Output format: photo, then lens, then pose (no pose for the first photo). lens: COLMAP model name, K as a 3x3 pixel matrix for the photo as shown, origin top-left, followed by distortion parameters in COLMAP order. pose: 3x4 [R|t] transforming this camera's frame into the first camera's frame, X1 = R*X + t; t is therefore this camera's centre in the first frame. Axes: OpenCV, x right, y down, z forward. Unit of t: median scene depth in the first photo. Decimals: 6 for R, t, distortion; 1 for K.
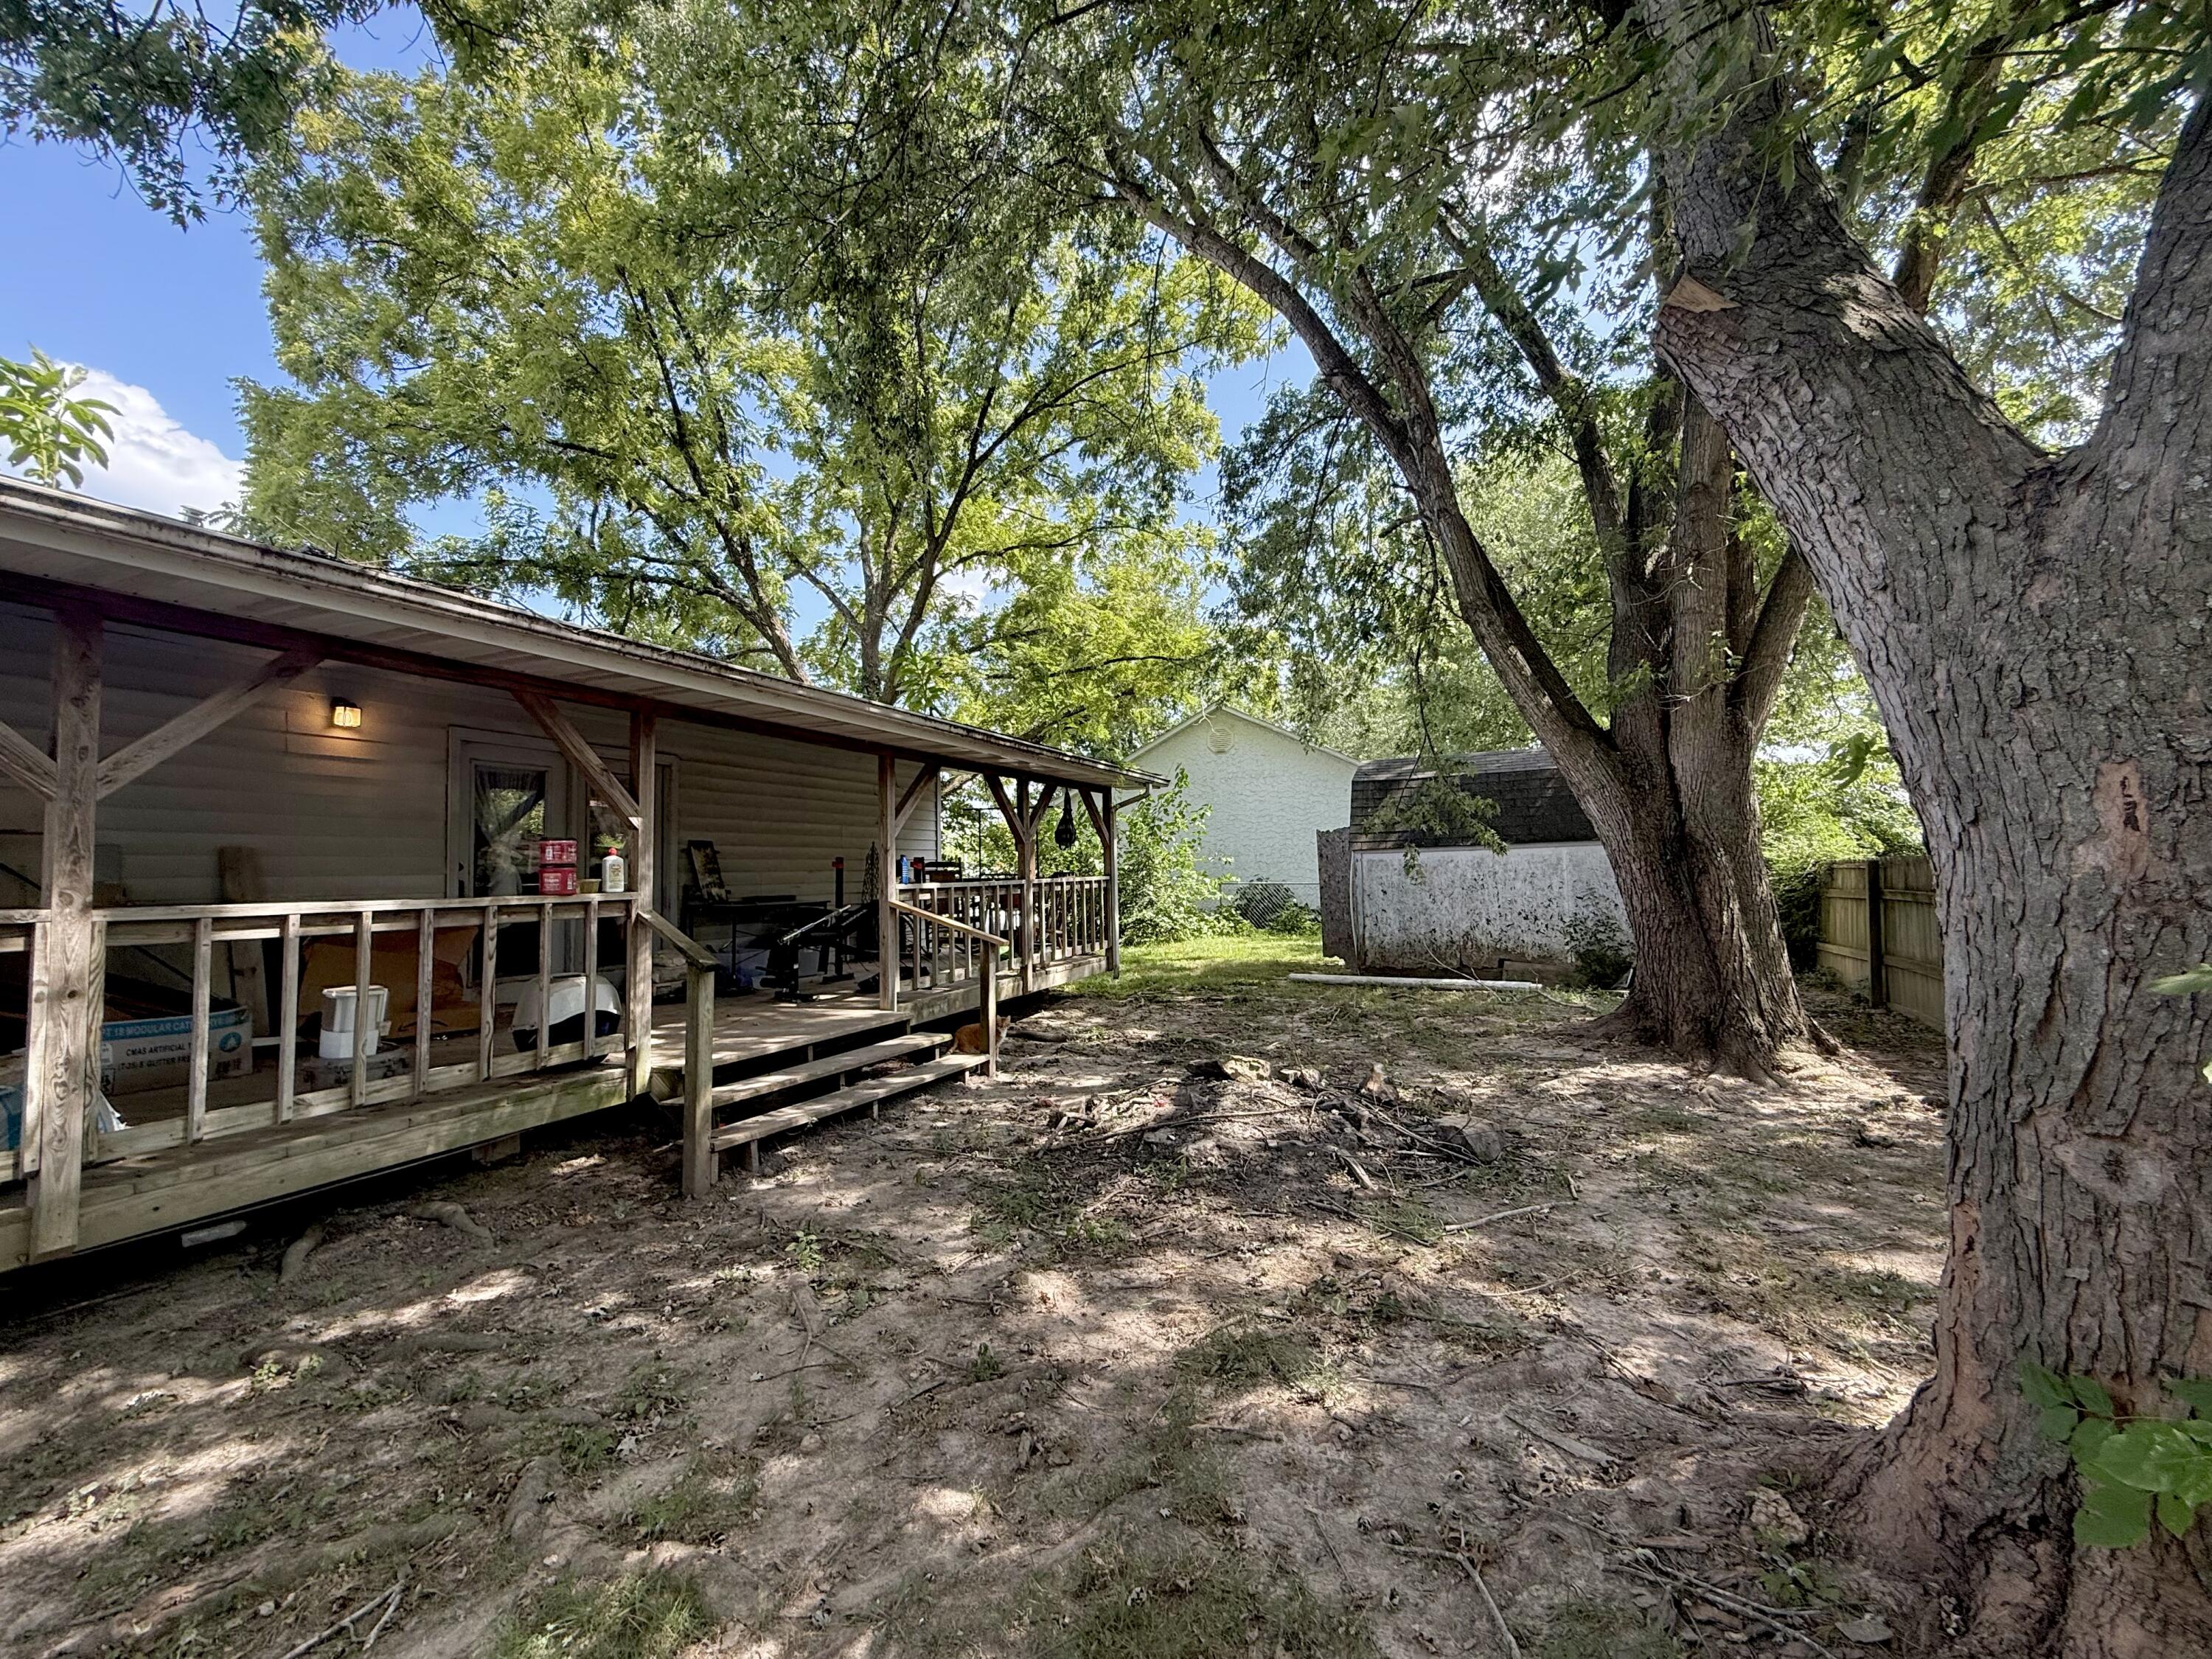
lens RADIAL K [[892.4, 0, 1100.4], [0, 892.4, 831.7], [0, 0, 1]] dist [0.000823, 0.000490]
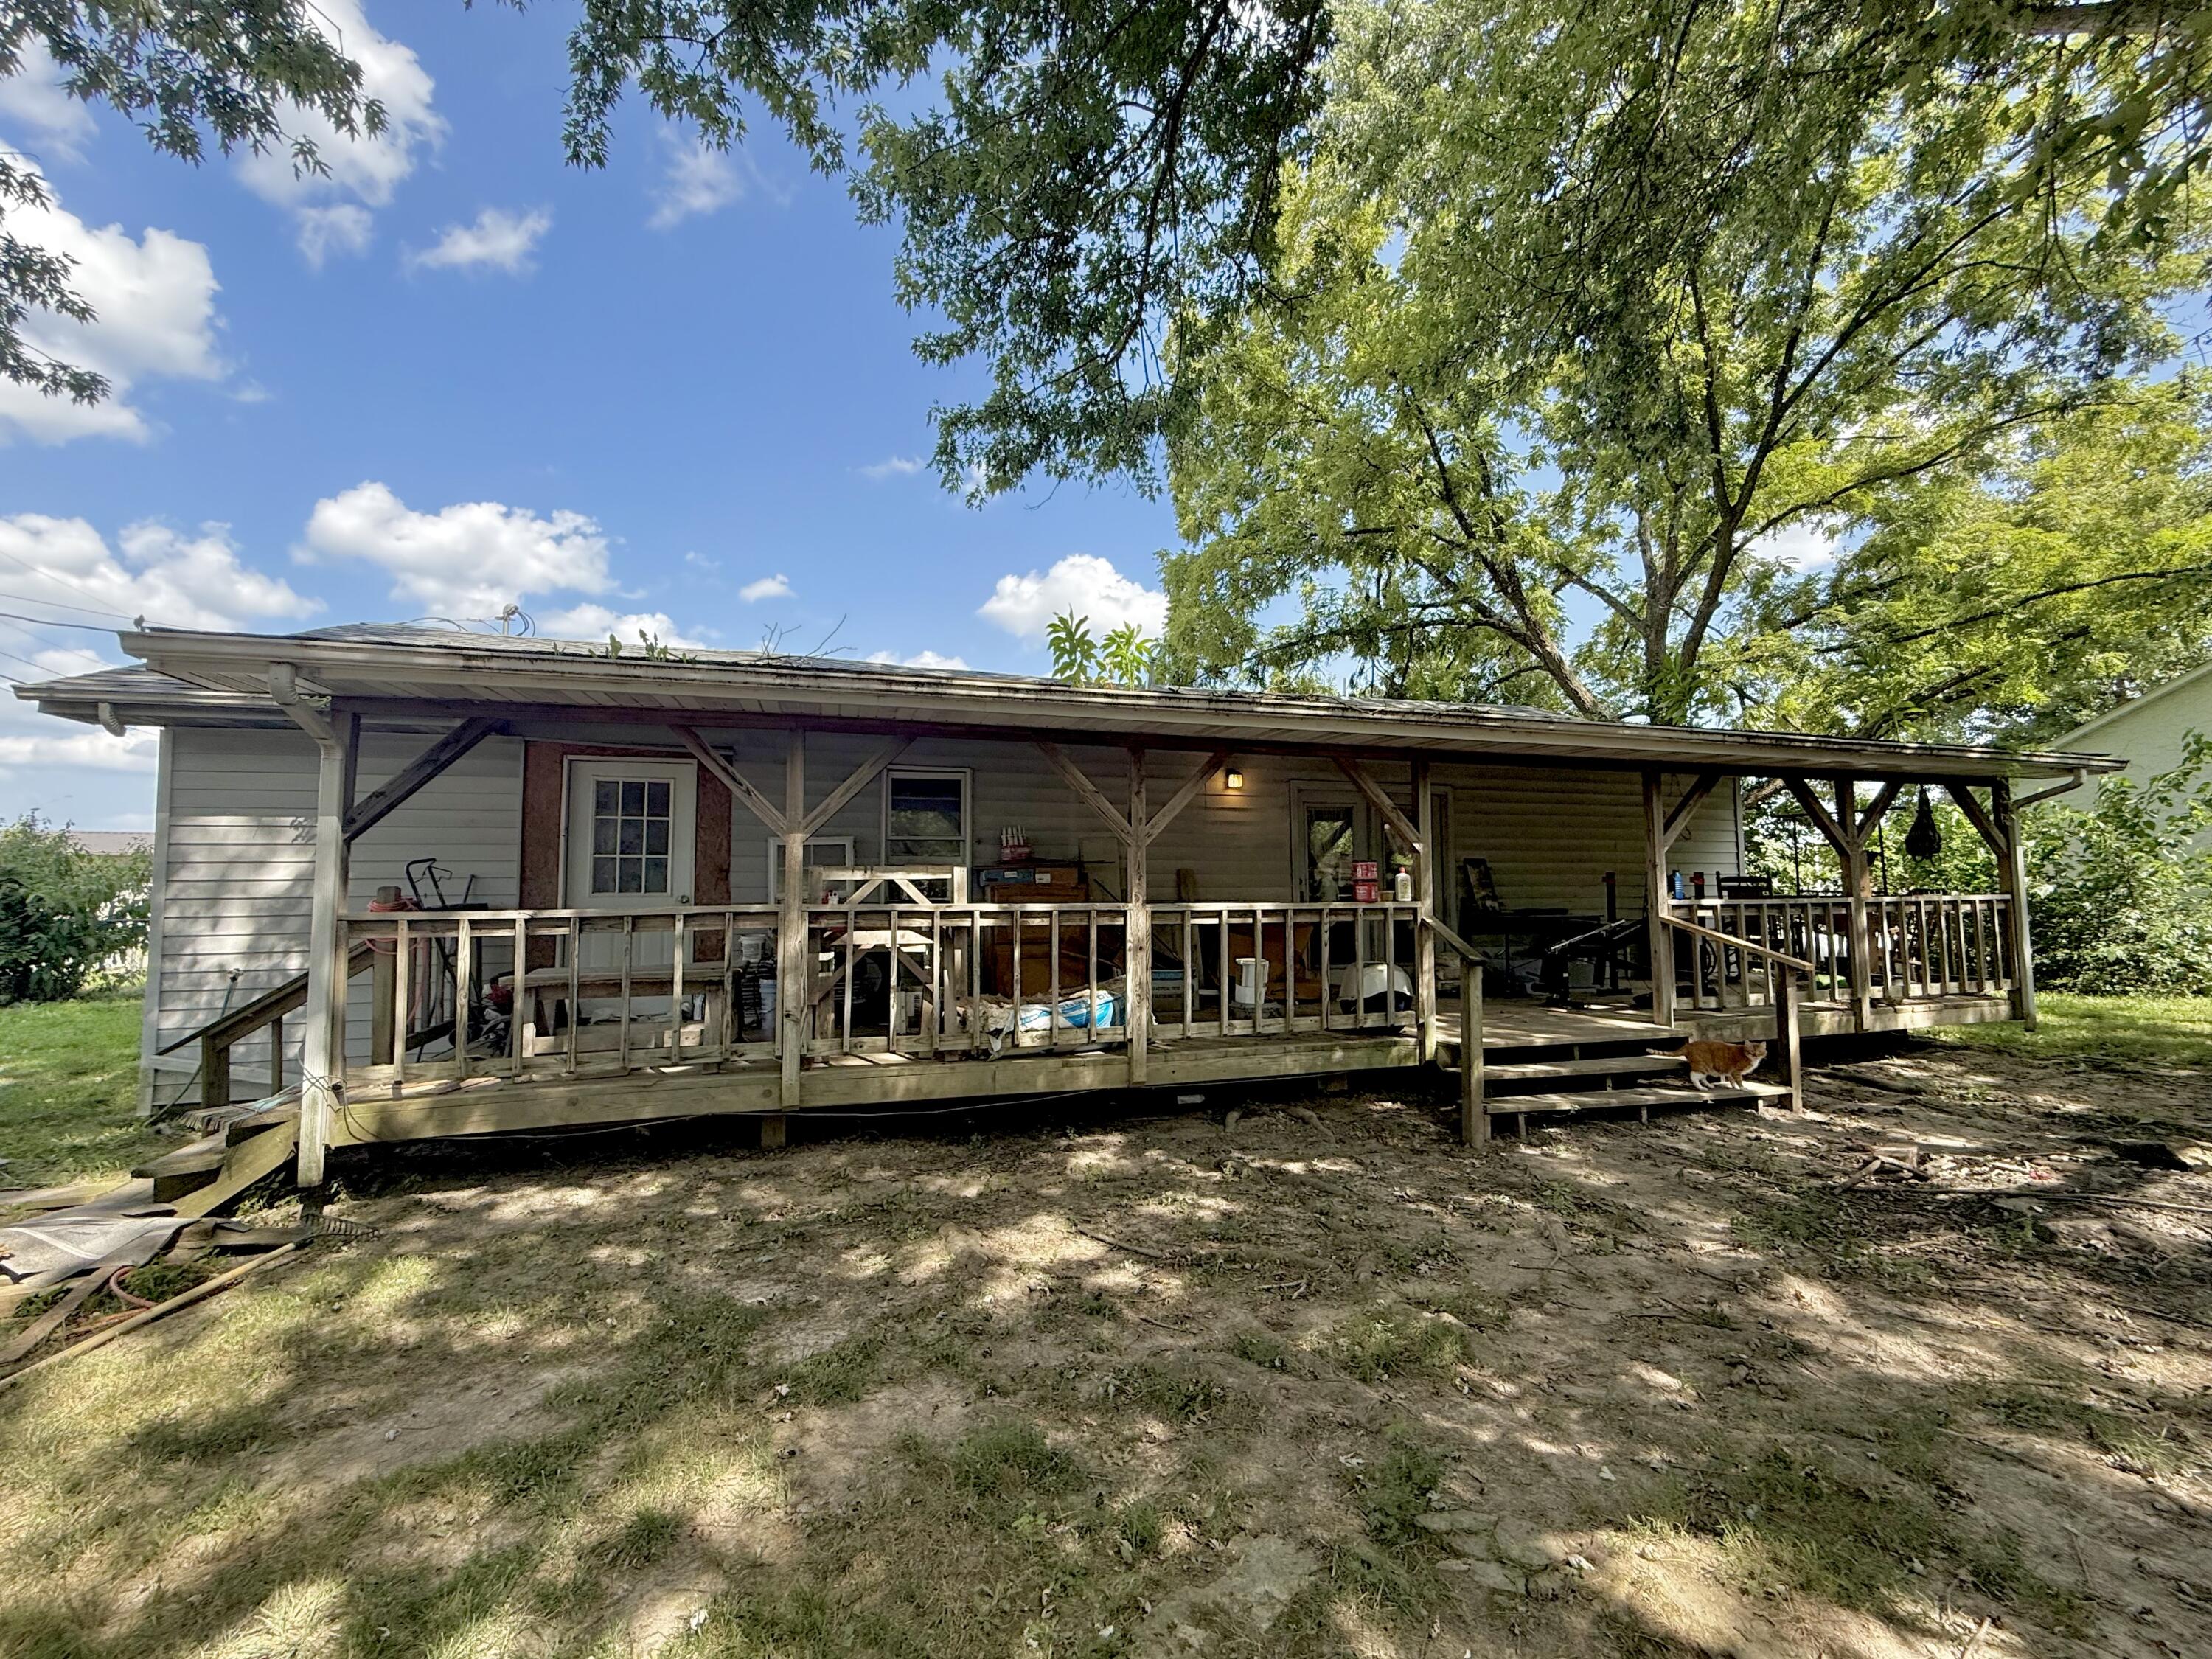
lens RADIAL K [[892.4, 0, 1100.4], [0, 892.4, 831.7], [0, 0, 1]] dist [0.000823, 0.000490]
pose [[0.675597, -0.039428, -0.736216, 0.081923], [0.027456, 0.999222, -0.028318, -0.006133], [0.736760, -0.001082, 0.676153, -0.142982]]
